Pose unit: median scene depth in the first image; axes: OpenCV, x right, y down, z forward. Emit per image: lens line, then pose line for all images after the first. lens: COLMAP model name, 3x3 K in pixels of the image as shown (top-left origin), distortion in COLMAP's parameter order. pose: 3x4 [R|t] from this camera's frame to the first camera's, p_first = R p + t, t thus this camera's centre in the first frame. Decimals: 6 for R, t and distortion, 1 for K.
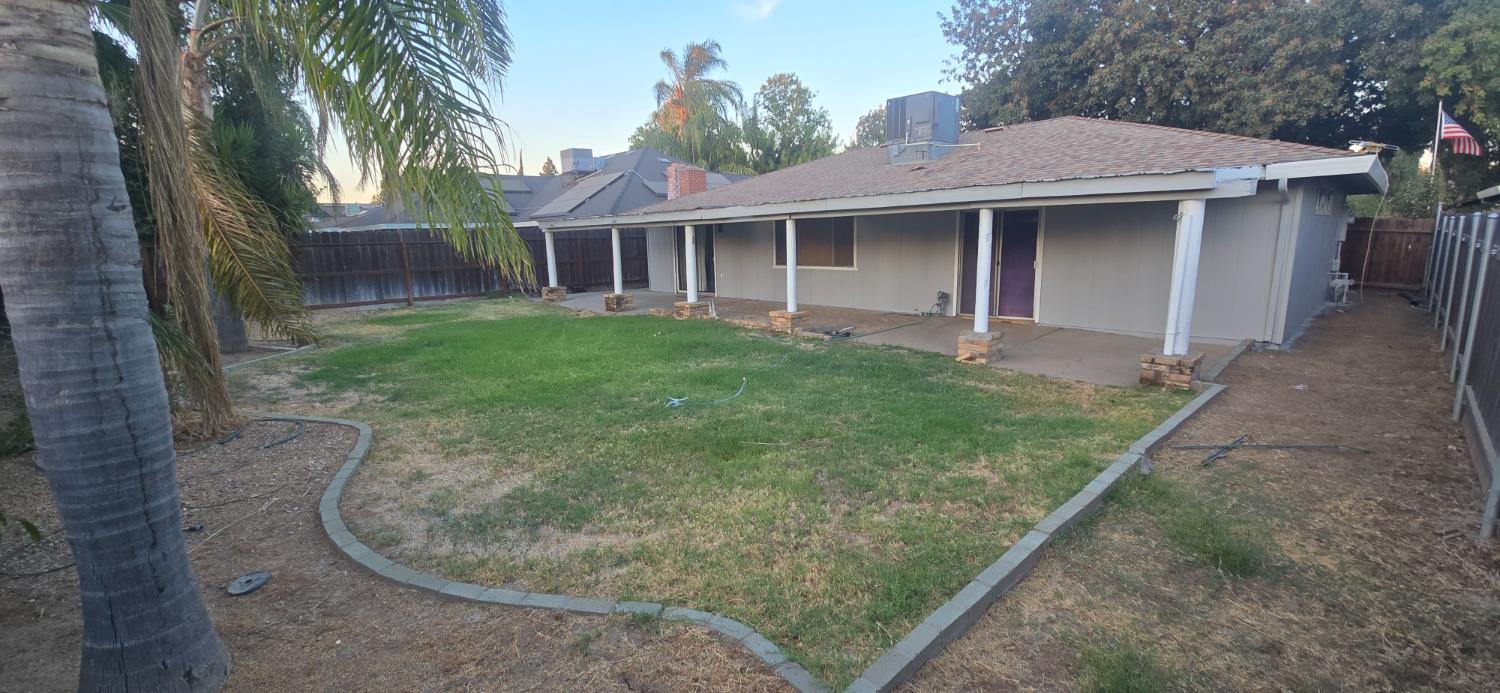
lens RADIAL K [[605.0, 0, 741.7], [0, 605.0, 344.3], [0, 0, 1]] dist [-0.000359, -0.000257]
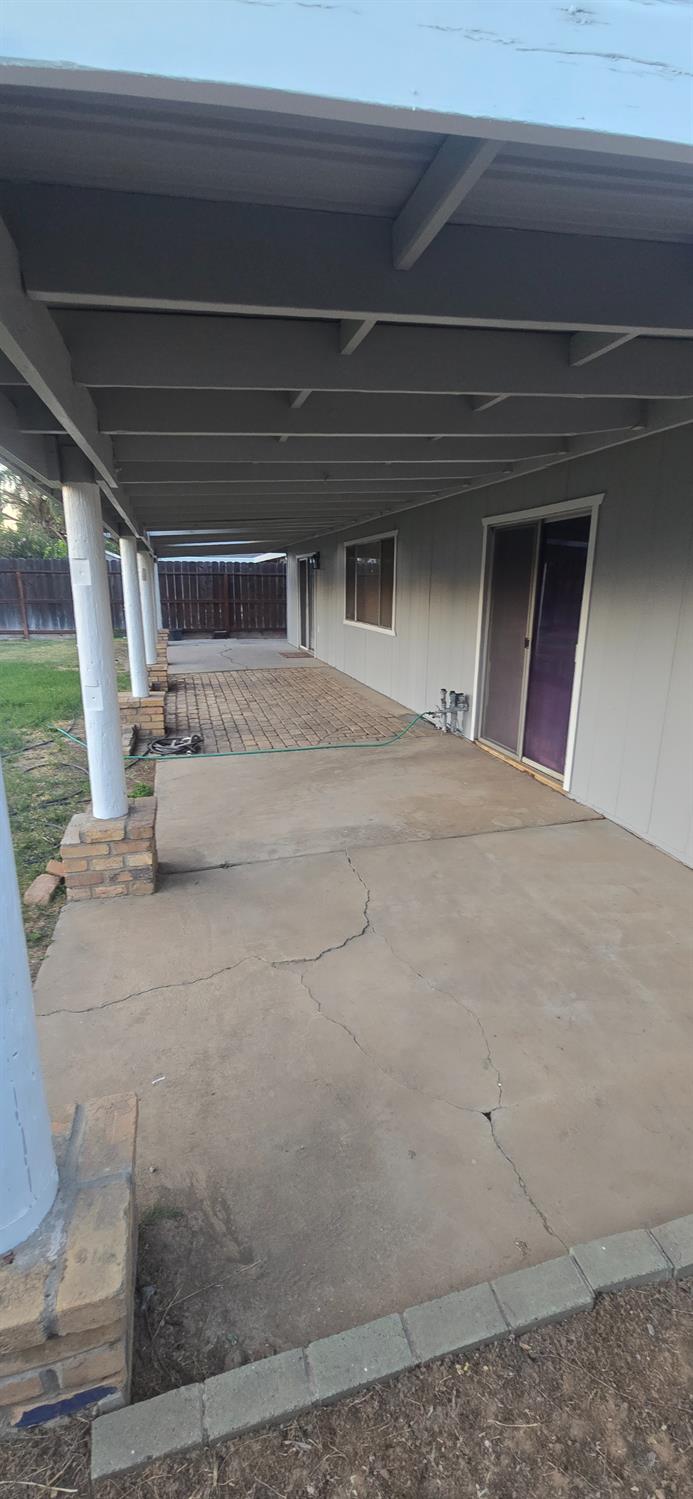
lens RADIAL K [[611.2, 0, 345.8], [0, 611.2, 742.1], [0, 0, 1]] dist [0.001773, 0.000151]
pose [[0.882934, 0.150943, -0.444572, 0.366752], [-0.114650, 0.987561, 0.107602, -0.066581], [0.455284, -0.044035, 0.889257, 0.374819]]
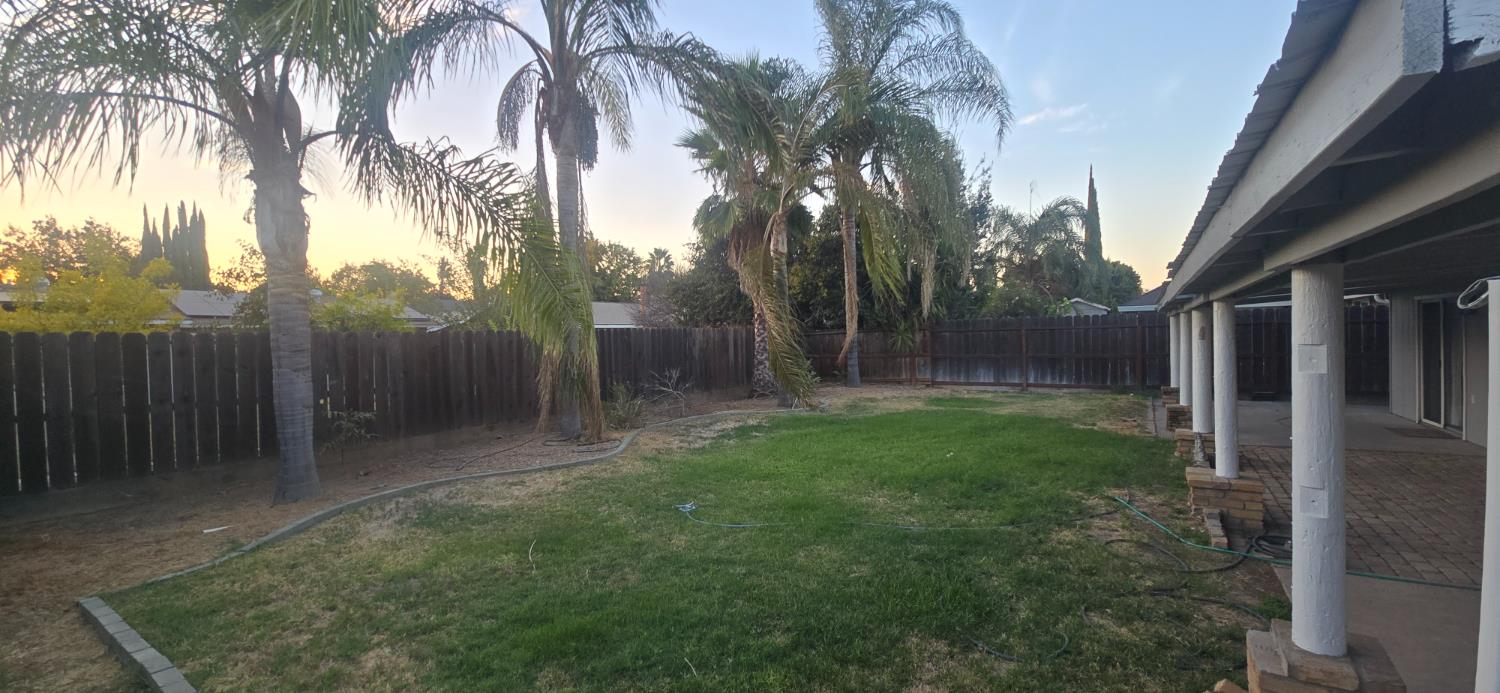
lens RADIAL K [[607.2, 0, 749.5], [0, 607.2, 353.2], [0, 0, 1]] dist [0.001642, 0.000165]
pose [[0.238675, 0.049184, -0.969853, 0.327557], [-0.157123, 0.987513, 0.011413, -0.067701], [0.958304, 0.149662, 0.243423, 0.321119]]
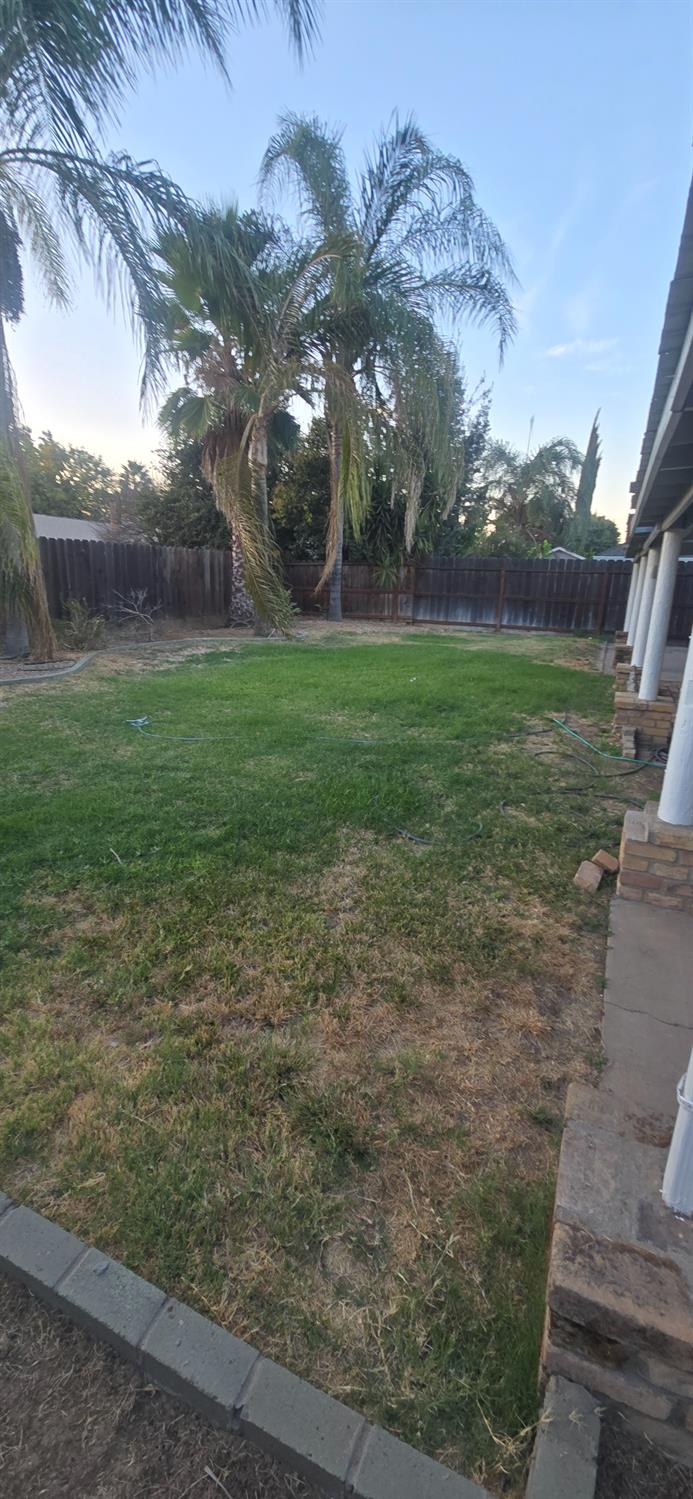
lens RADIAL K [[608.2, 0, 350.3], [0, 608.2, 748.4], [0, 0, 1]] dist [0.002409, 0.000434]
pose [[0.401911, 0.288278, -0.869117, 0.326574], [-0.206542, 0.953230, 0.220665, -0.053559], [0.892081, 0.090821, 0.442655, 0.343540]]
